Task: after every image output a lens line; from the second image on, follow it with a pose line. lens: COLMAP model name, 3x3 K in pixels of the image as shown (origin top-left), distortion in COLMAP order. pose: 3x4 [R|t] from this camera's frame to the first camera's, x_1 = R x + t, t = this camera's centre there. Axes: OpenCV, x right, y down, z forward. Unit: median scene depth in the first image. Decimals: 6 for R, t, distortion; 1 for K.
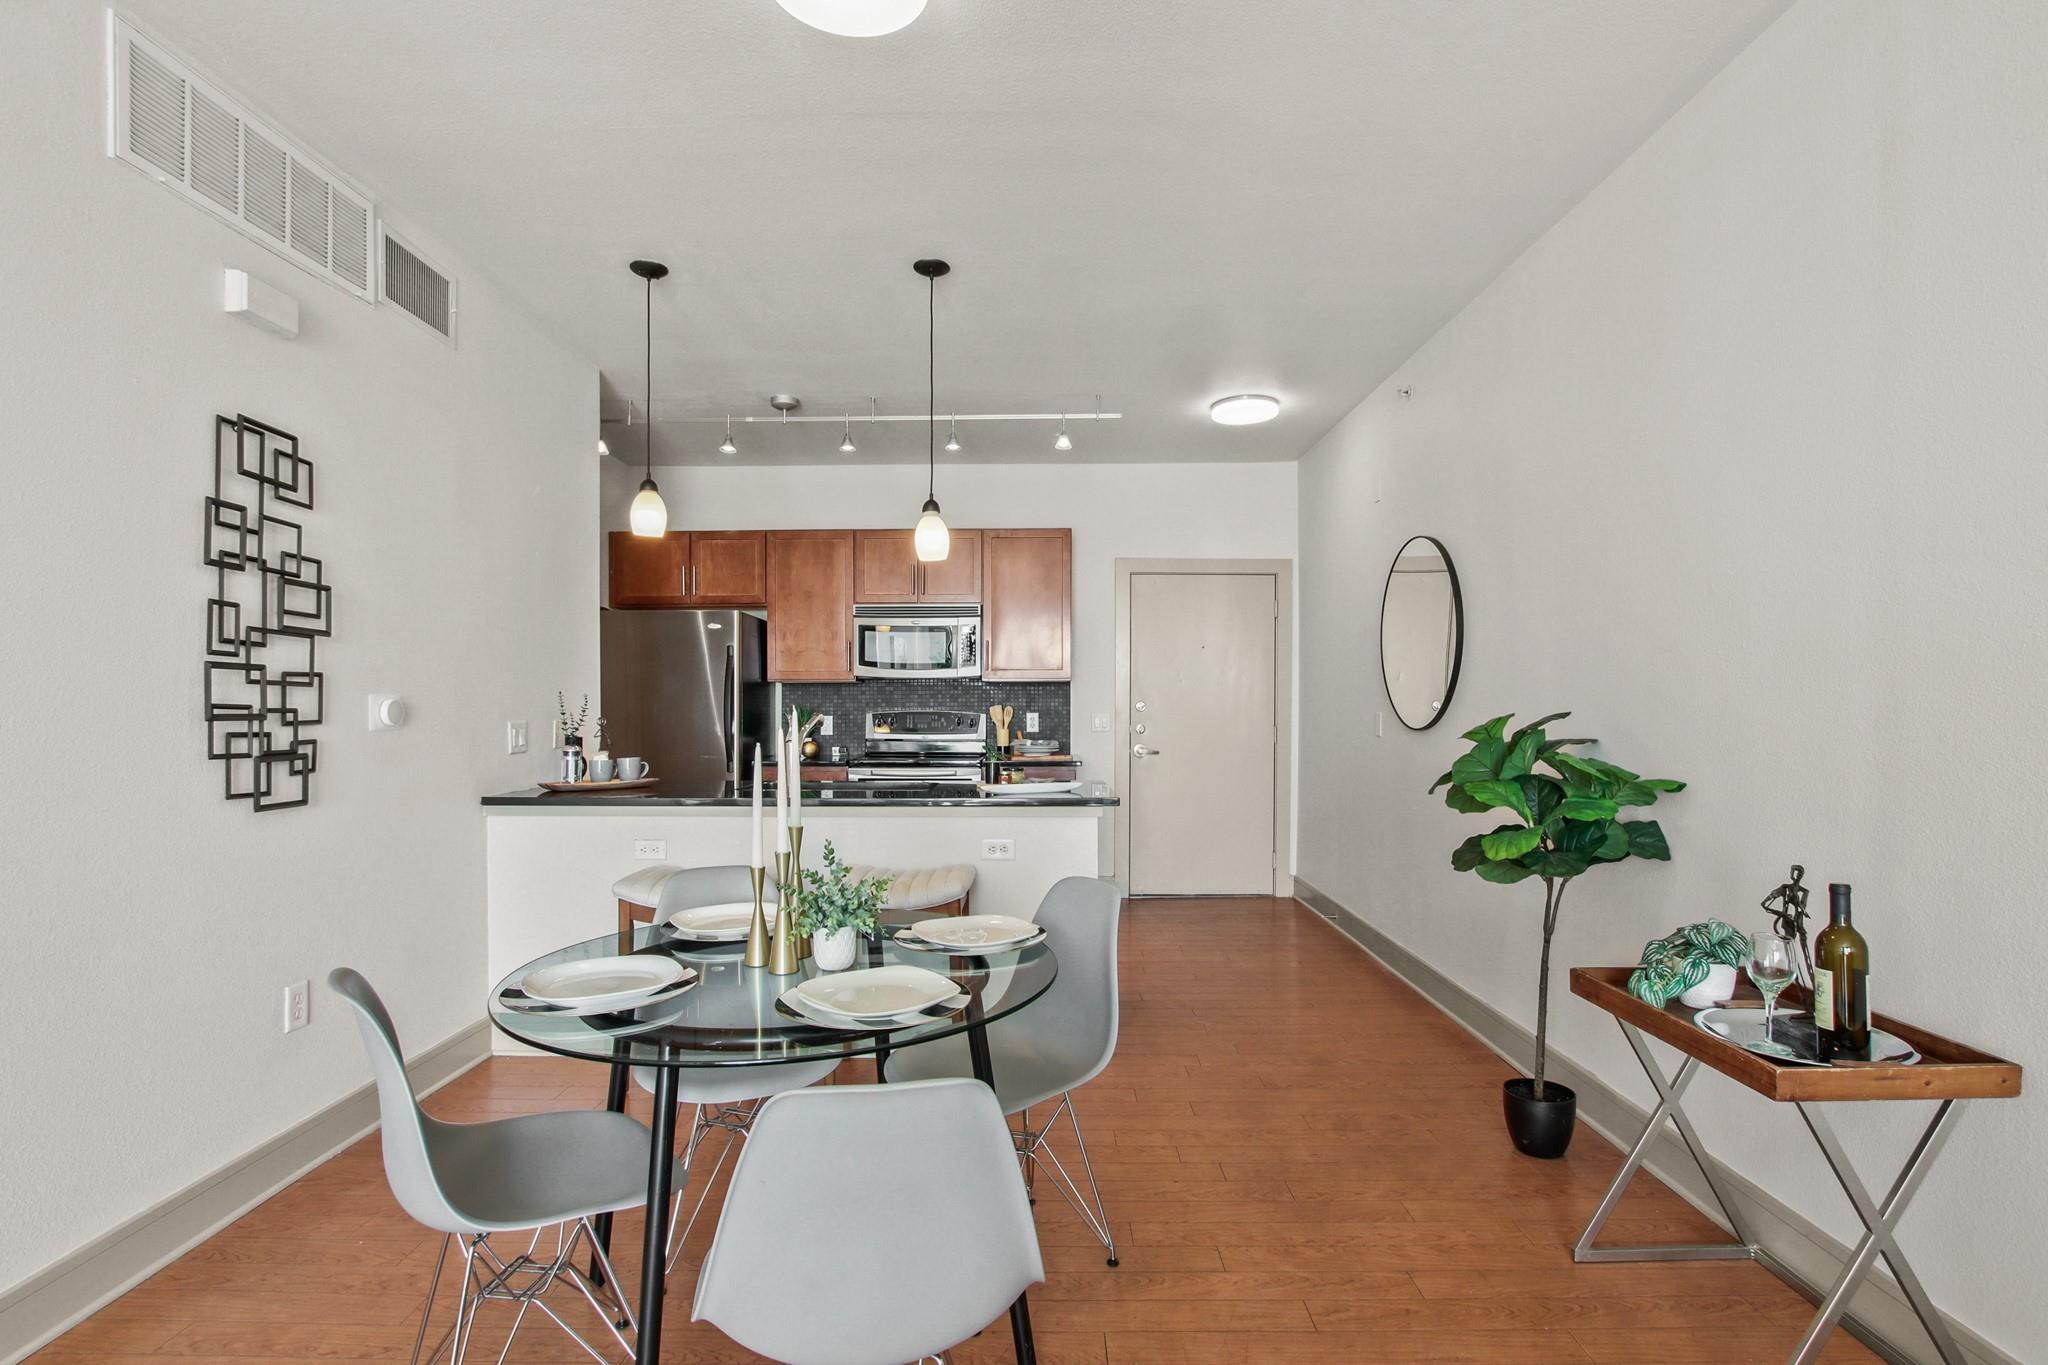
lens RADIAL K [[992.1, 0, 1025.3], [0, 992.1, 715.0], [0, 0, 1]] dist [-0.028736, 0.000456]
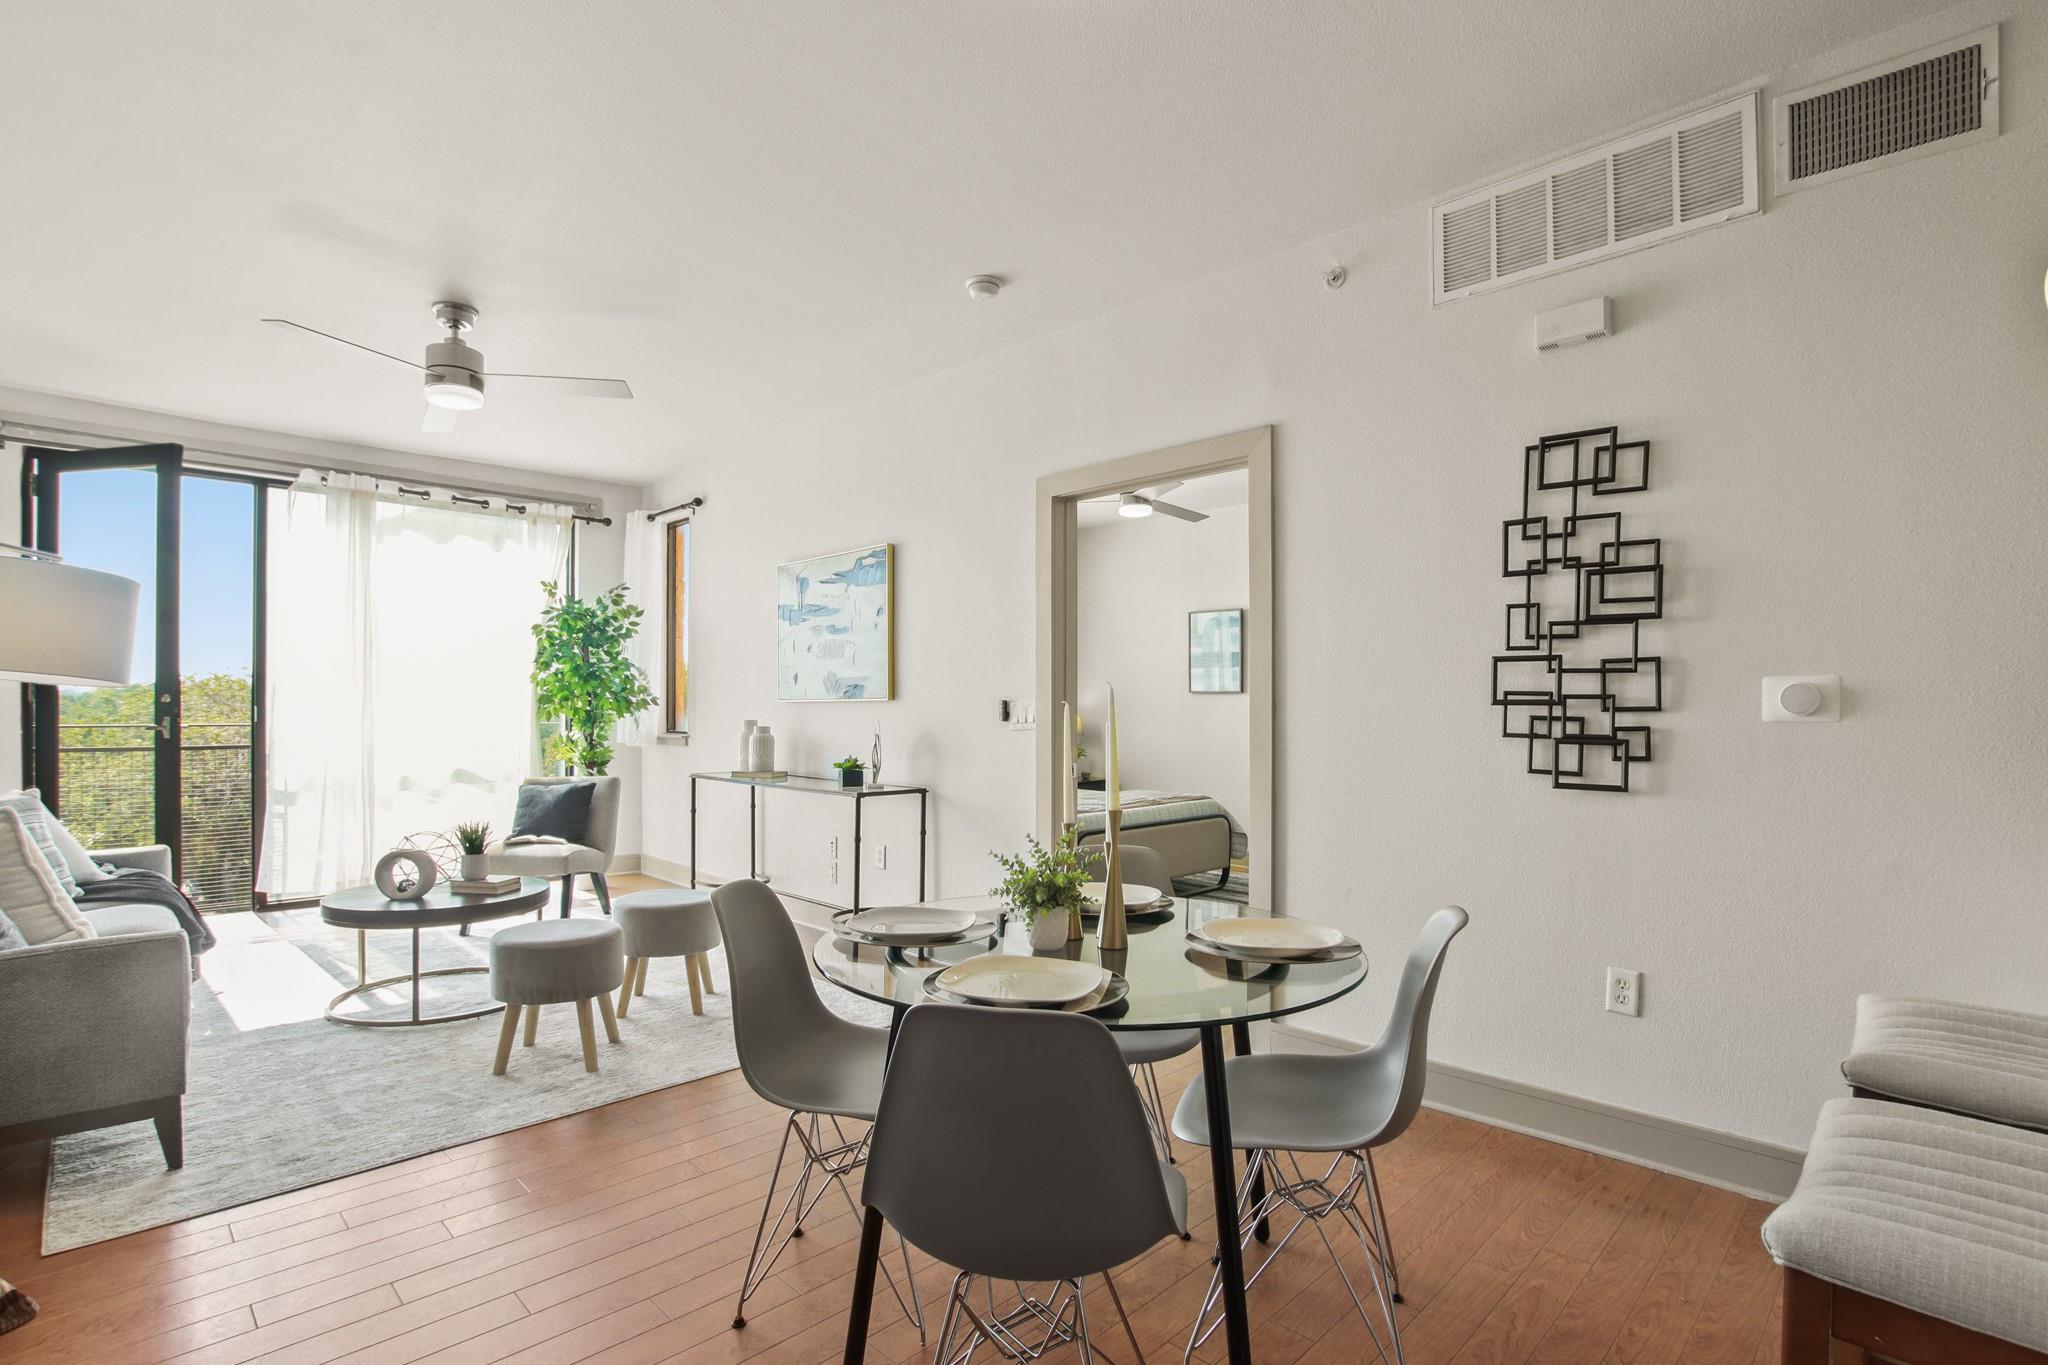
lens RADIAL K [[992.1, 0, 1025.3], [0, 992.1, 715.0], [0, 0, 1]] dist [-0.028736, 0.000456]
pose [[-0.707924, -0.000135, -0.706288, 0.379981], [-0.012894, 0.999836, 0.012733, 0.008633], [0.706171, 0.018121, -0.707810, 1.211230]]
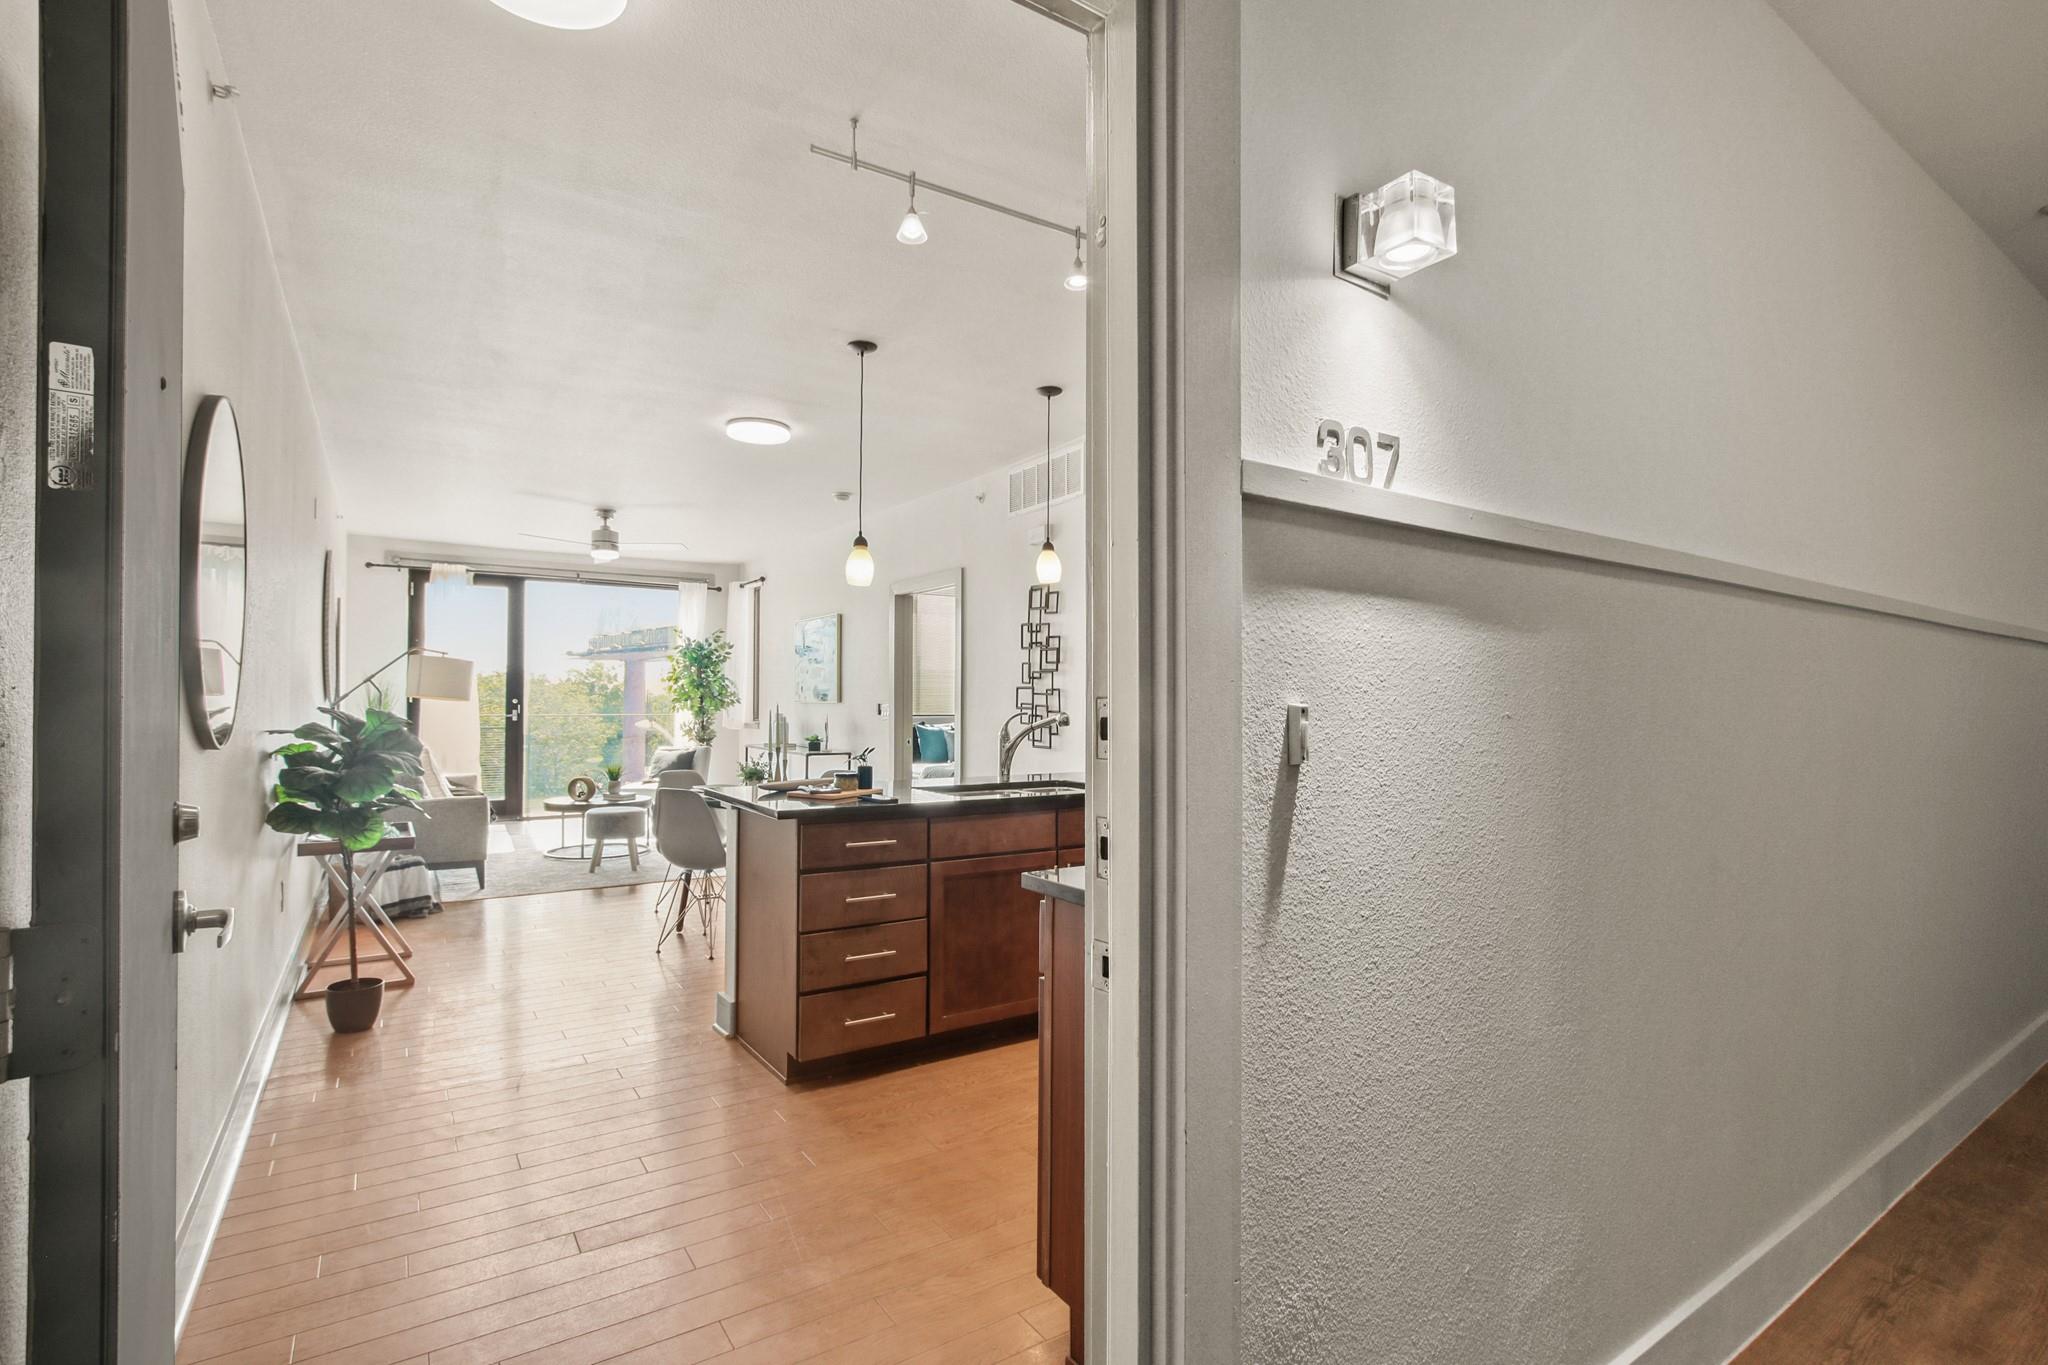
lens RADIAL K [[992.1, 0, 1025.3], [0, 992.1, 715.0], [0, 0, 1]] dist [-0.028736, 0.000456]
pose [[-0.834397, 0.001817, -0.551161, 0.518623], [-0.013337, 0.999635, 0.023486, -0.034676], [0.551003, 0.026947, -0.834068, 2.698410]]
